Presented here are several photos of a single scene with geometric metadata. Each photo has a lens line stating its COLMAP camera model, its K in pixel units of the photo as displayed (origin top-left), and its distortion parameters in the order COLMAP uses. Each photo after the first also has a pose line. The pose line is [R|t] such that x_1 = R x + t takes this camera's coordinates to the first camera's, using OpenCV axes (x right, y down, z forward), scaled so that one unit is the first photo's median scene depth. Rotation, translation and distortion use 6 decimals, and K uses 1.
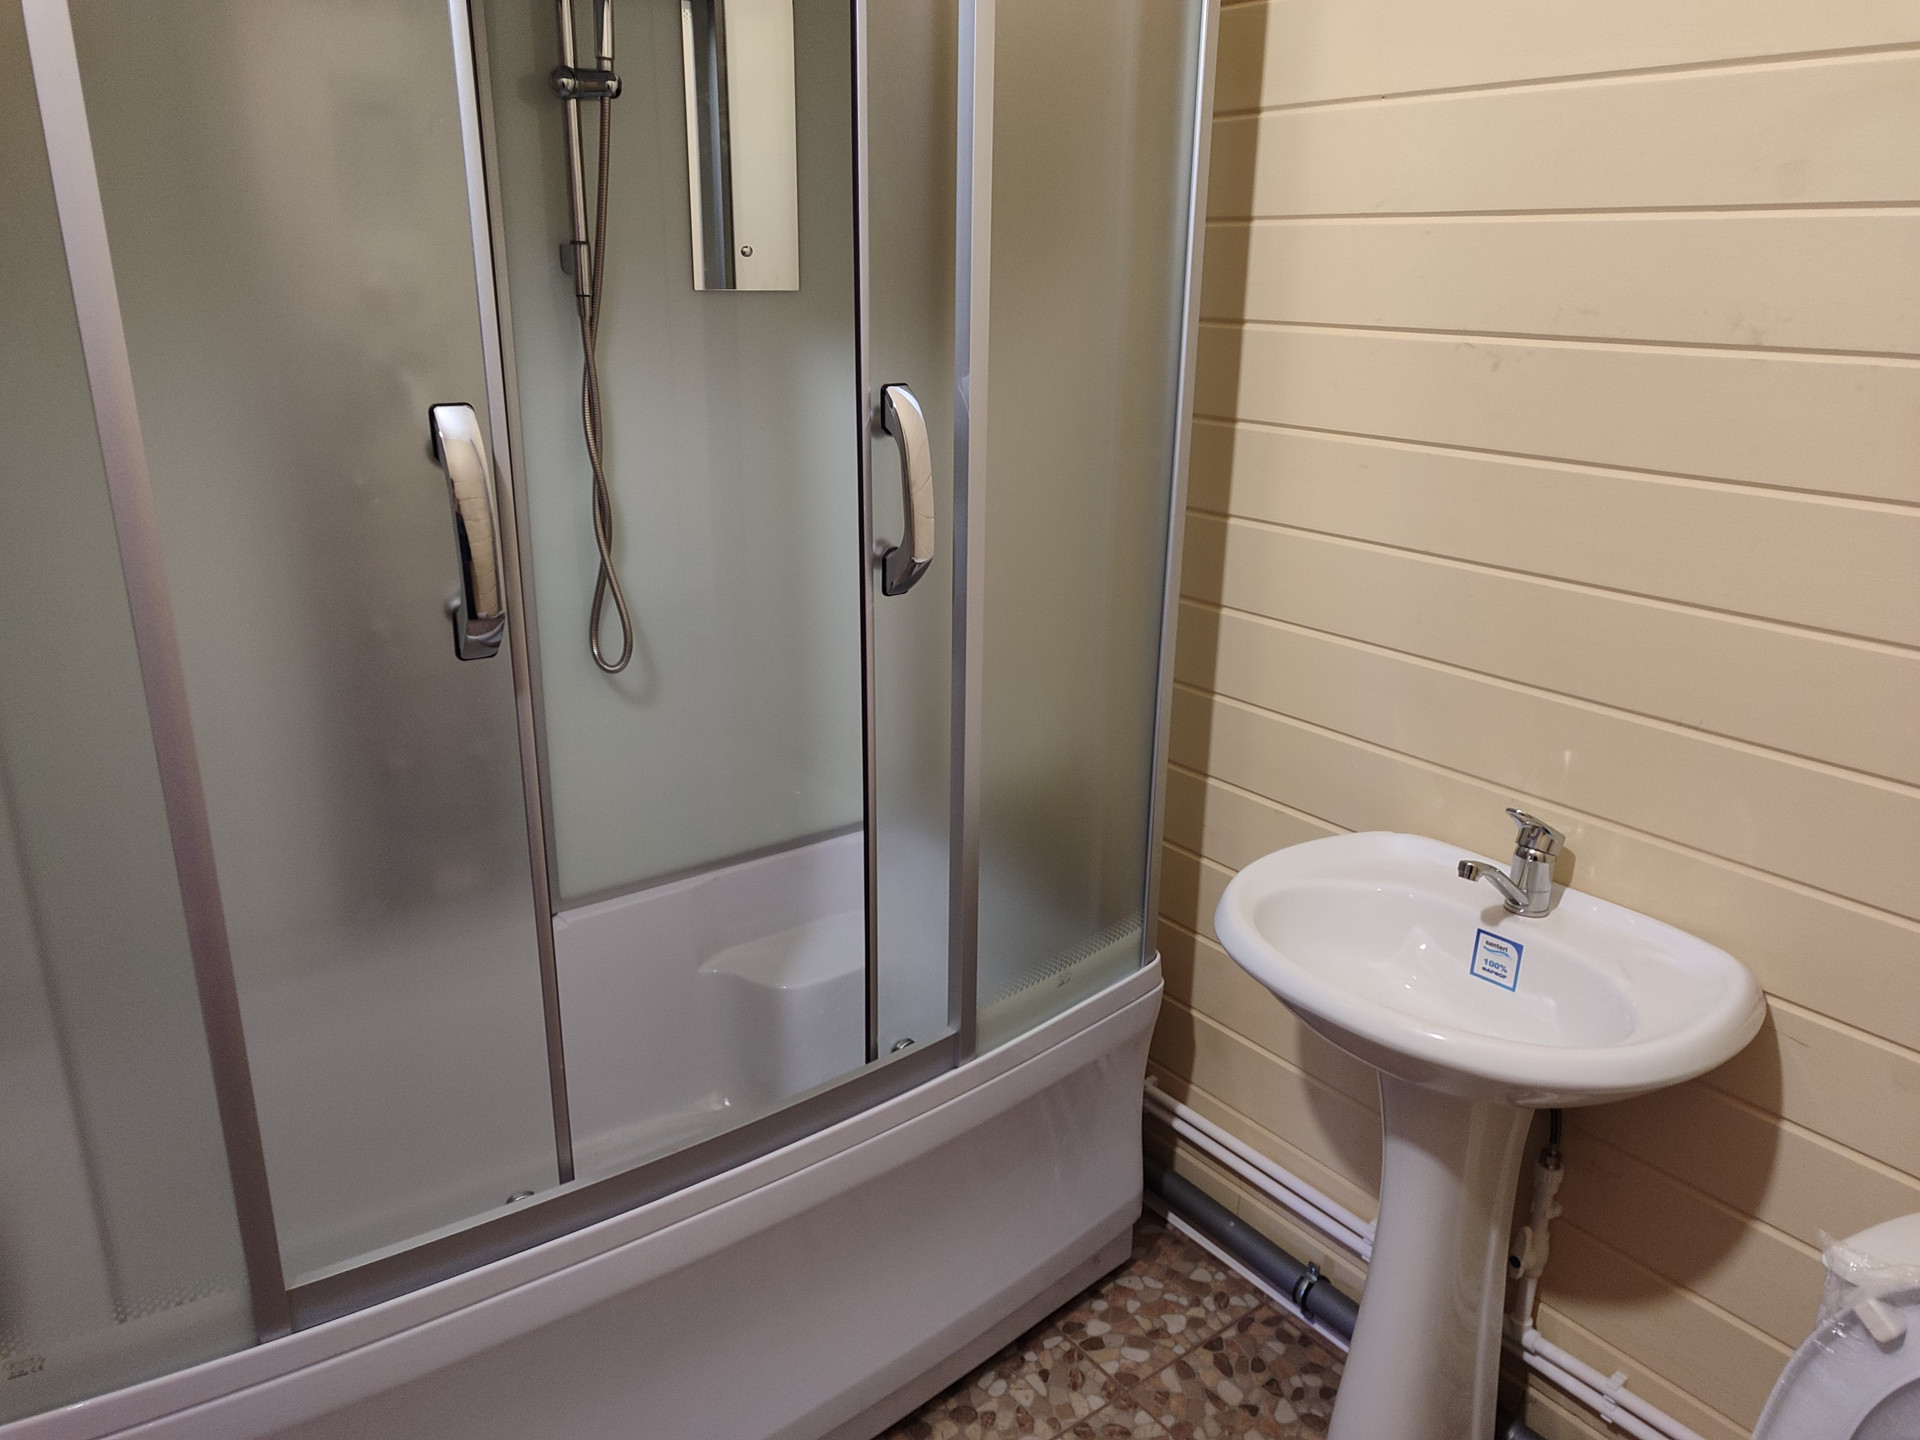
lens RADIAL K [[1331.1, 0, 960.0], [0, 1331.1, 720.0], [0, 0, 1]] dist [0.034688, -0.071197]
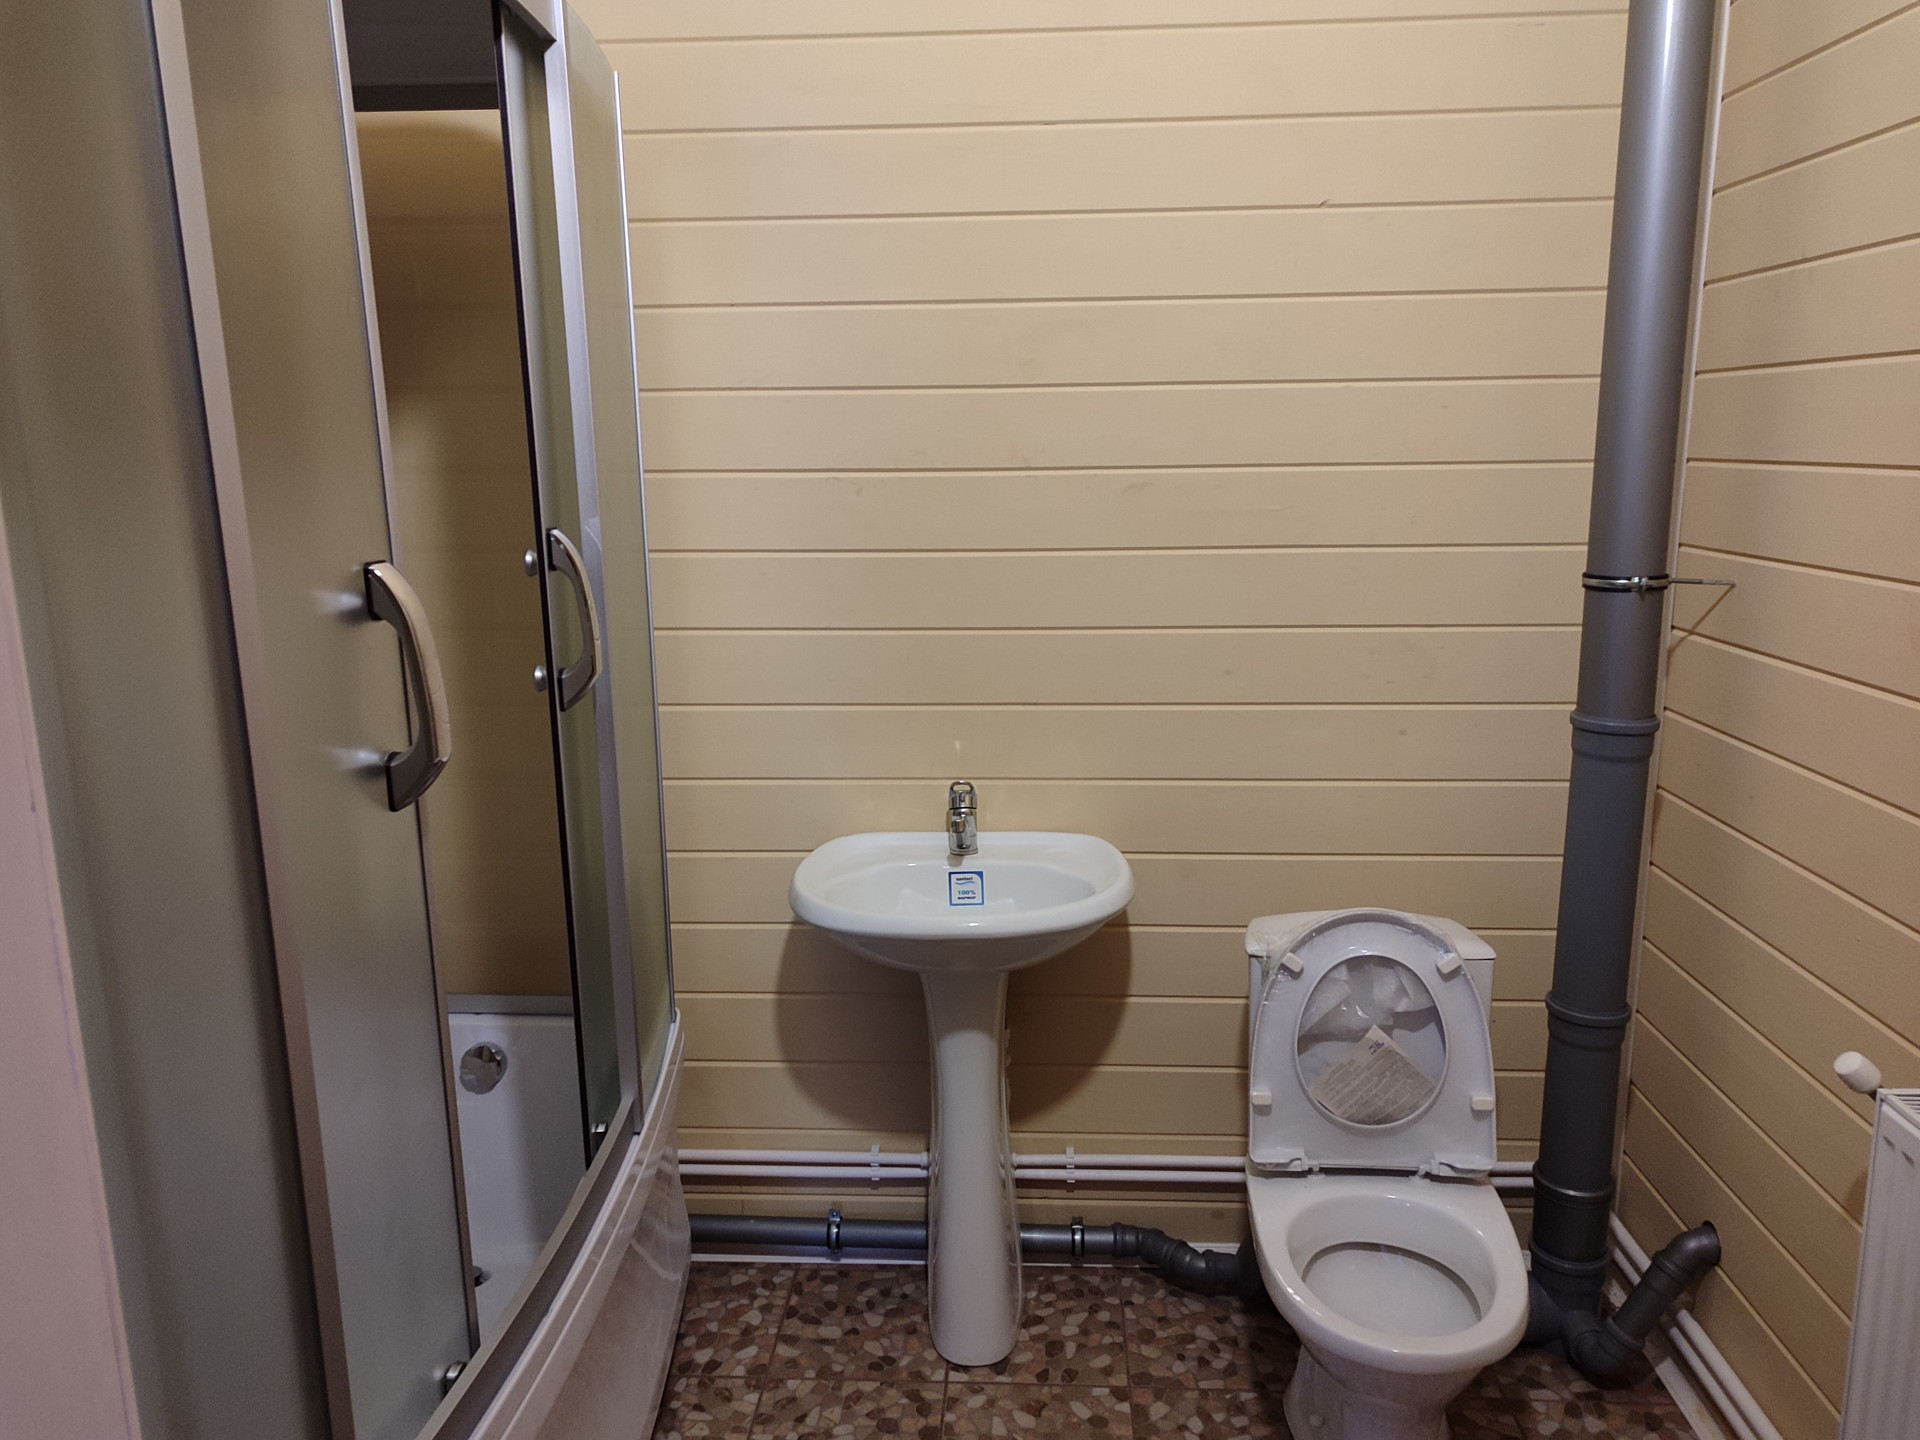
lens RADIAL K [[1331.1, 0, 960.0], [0, 1331.1, 720.0], [0, 0, 1]] dist [0.034688, -0.071197]
pose [[0.646639, -0.175281, 0.742385, -0.514221], [0.260039, 0.965597, 0.001482, -0.000324], [-0.717104, 0.192091, 0.669972, 0.003900]]
